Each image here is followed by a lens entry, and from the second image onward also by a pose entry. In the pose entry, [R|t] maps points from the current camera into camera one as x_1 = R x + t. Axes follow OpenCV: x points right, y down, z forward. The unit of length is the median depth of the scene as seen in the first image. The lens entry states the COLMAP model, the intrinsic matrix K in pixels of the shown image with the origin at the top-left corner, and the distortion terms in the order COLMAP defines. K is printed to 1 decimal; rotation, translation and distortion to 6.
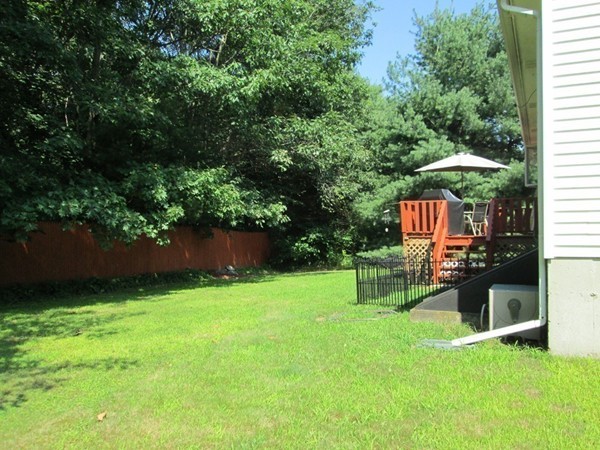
lens RADIAL K [[503.9, 0, 300.0], [0, 503.9, 225.0], [0, 0, 1]] dist [-0.026198, -0.009184]
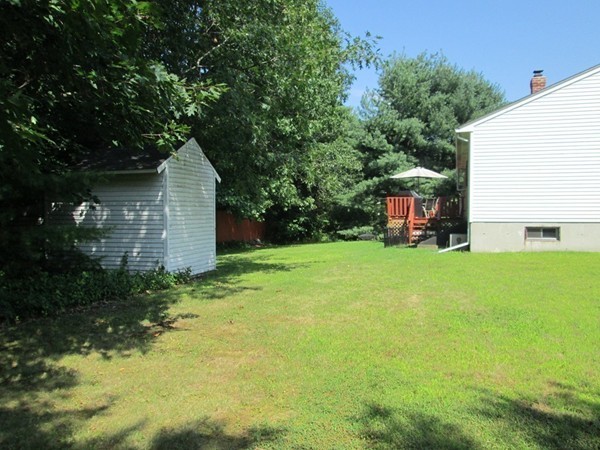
lens RADIAL K [[503.9, 0, 300.0], [0, 503.9, 225.0], [0, 0, 1]] dist [-0.026198, -0.009184]
pose [[0.989651, 0.005486, 0.143393, -0.200183], [-0.009460, 0.999589, 0.027046, 0.001803], [-0.143186, -0.028122, 0.989296, -0.387194]]
